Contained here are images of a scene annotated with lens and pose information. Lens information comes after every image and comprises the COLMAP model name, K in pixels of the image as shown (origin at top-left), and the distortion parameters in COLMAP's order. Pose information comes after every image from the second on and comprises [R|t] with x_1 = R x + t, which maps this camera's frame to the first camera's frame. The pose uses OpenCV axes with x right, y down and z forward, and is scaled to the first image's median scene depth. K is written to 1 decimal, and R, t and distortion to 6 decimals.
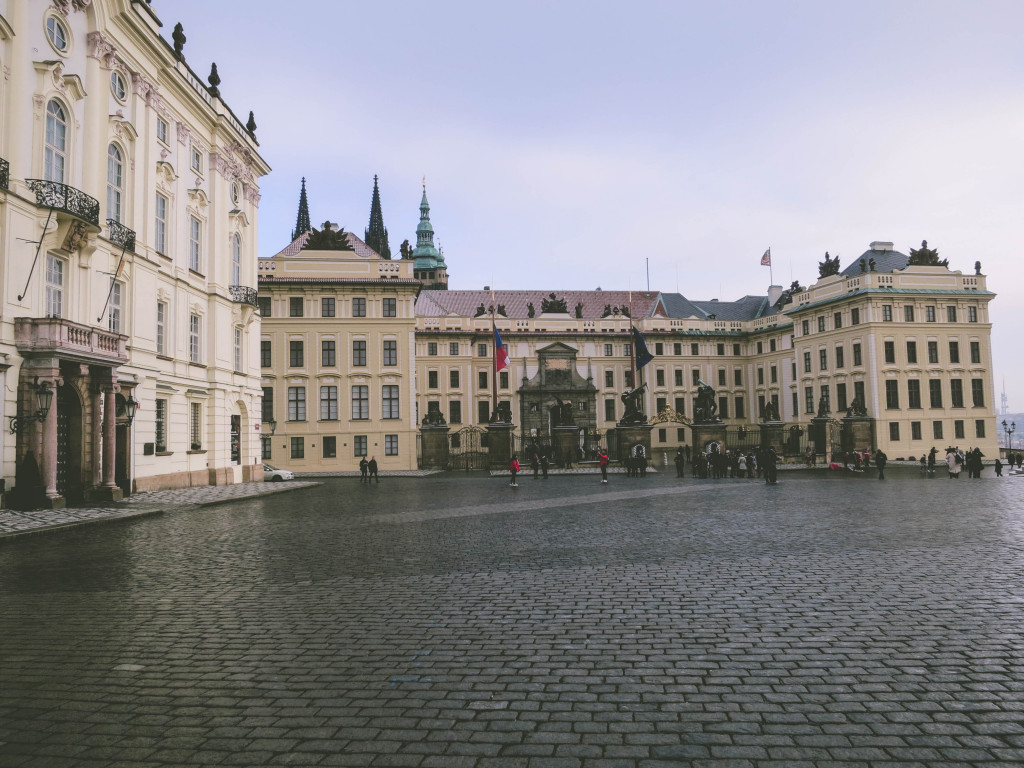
lens RADIAL K [[728.6, 0, 509.5], [0, 728.6, 384.1], [0, 0, 1]] dist [-0.010301, 0.000391]
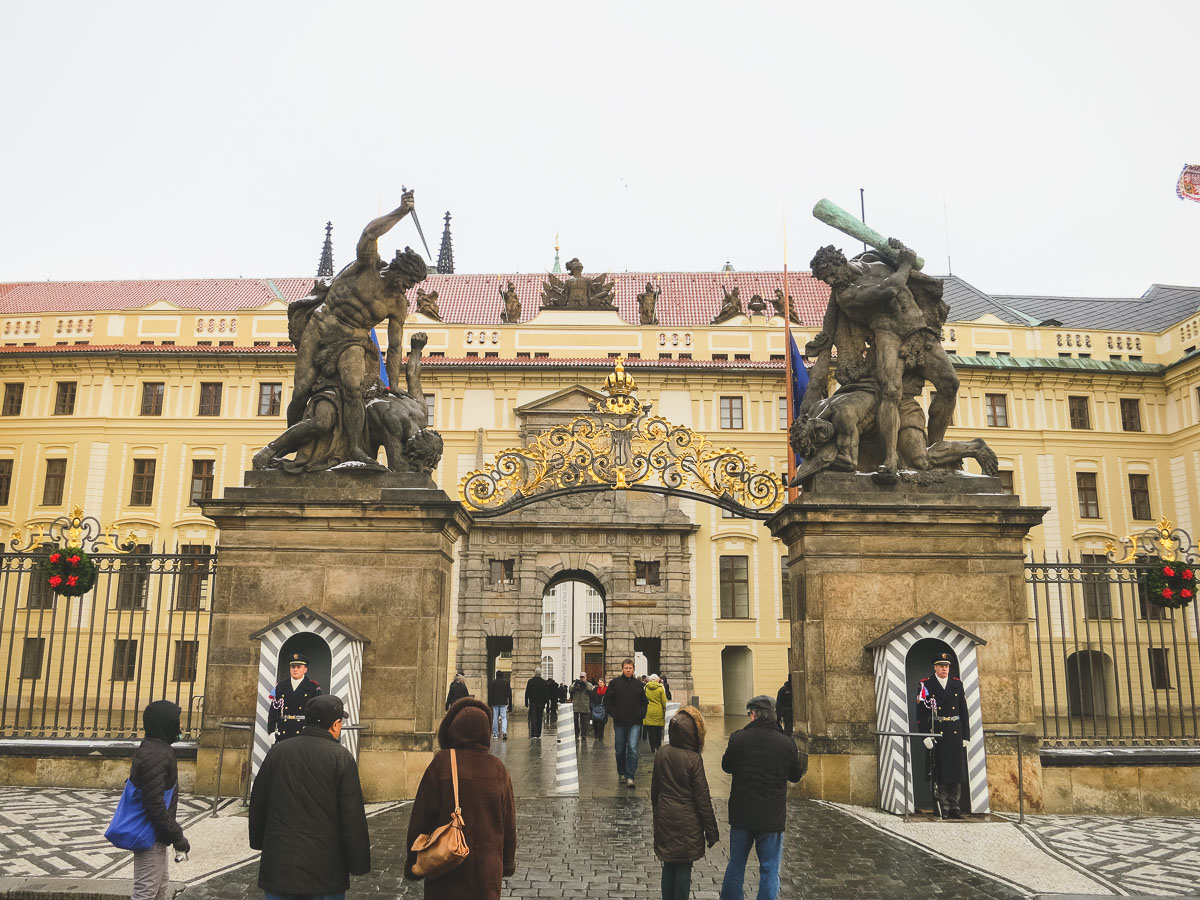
lens RADIAL K [[1057.3, 0, 601.0], [0, 1057.3, 448.9], [0, 0, 1]] dist [-0.017286, -0.002272]
pose [[0.984527, -0.010875, -0.174897, 0.162489], [-0.016803, 0.987615, -0.155996, 0.049603], [0.174427, 0.156521, 0.972150, 0.507901]]
